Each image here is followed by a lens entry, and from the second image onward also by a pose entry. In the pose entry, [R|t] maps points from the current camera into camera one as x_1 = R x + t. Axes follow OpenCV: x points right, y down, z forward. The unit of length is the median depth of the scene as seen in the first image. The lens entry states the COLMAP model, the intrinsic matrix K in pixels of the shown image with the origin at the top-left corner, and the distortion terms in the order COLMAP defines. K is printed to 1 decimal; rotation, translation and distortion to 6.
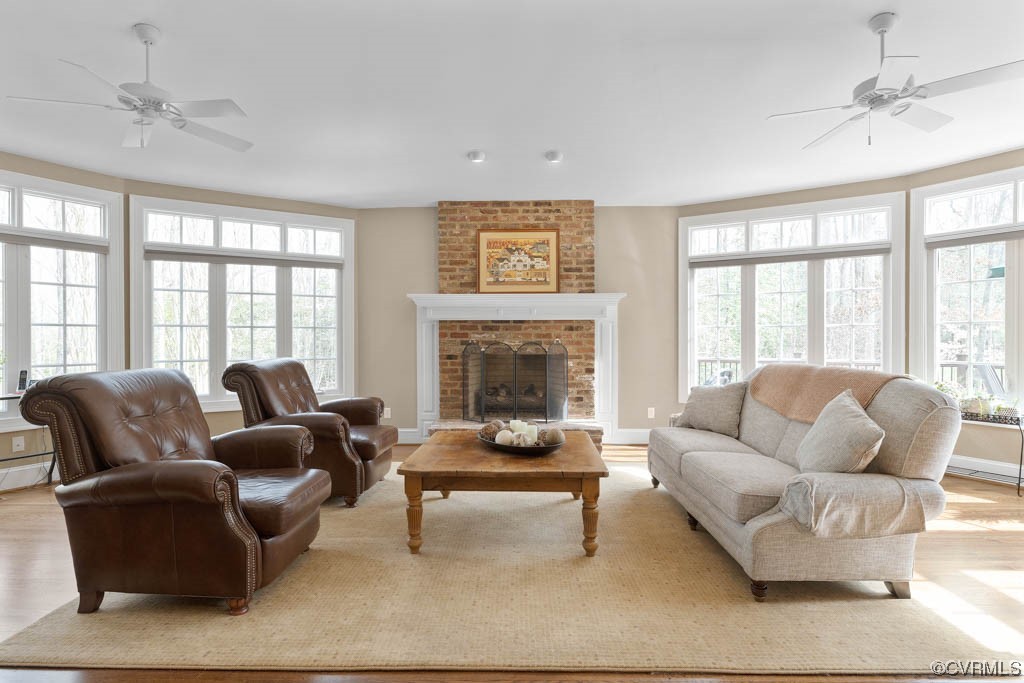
lens RADIAL K [[521.9, 0, 511.9], [0, 521.9, 337.6], [0, 0, 1]] dist [0.005381, 0.000141]
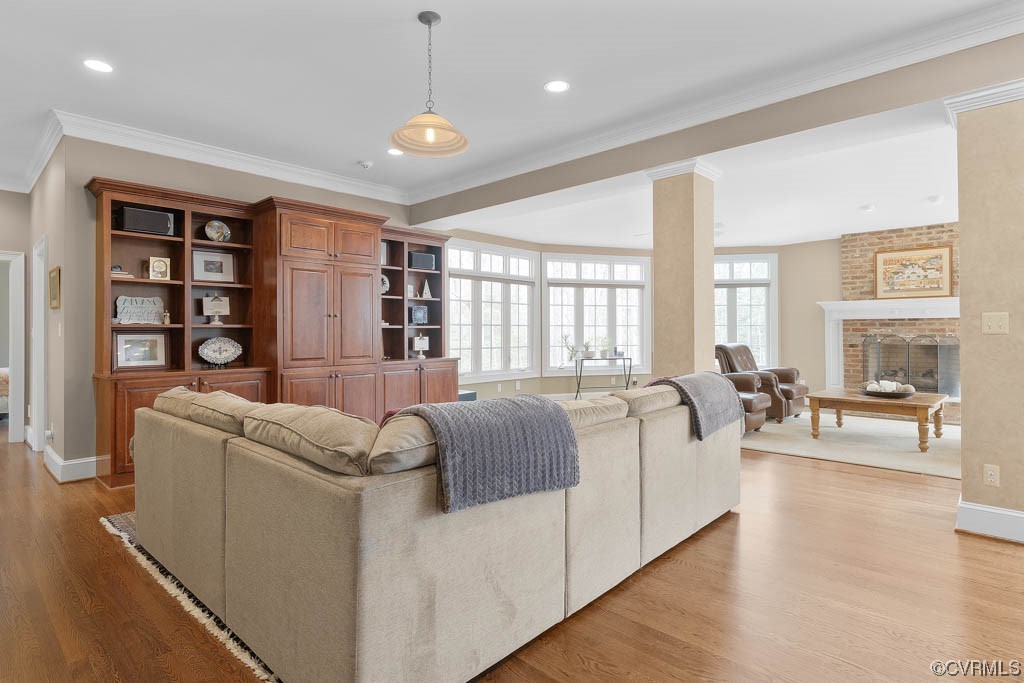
lens RADIAL K [[521.9, 0, 527.3], [0, 521.9, 326.0], [0, 0, 1]] dist [0.005381, 0.000141]
pose [[0.746440, -0.009081, -0.665391, 0.163501], [0.000228, 0.999910, -0.013391, 0.003201], [0.665453, 0.009843, 0.746375, -0.616337]]
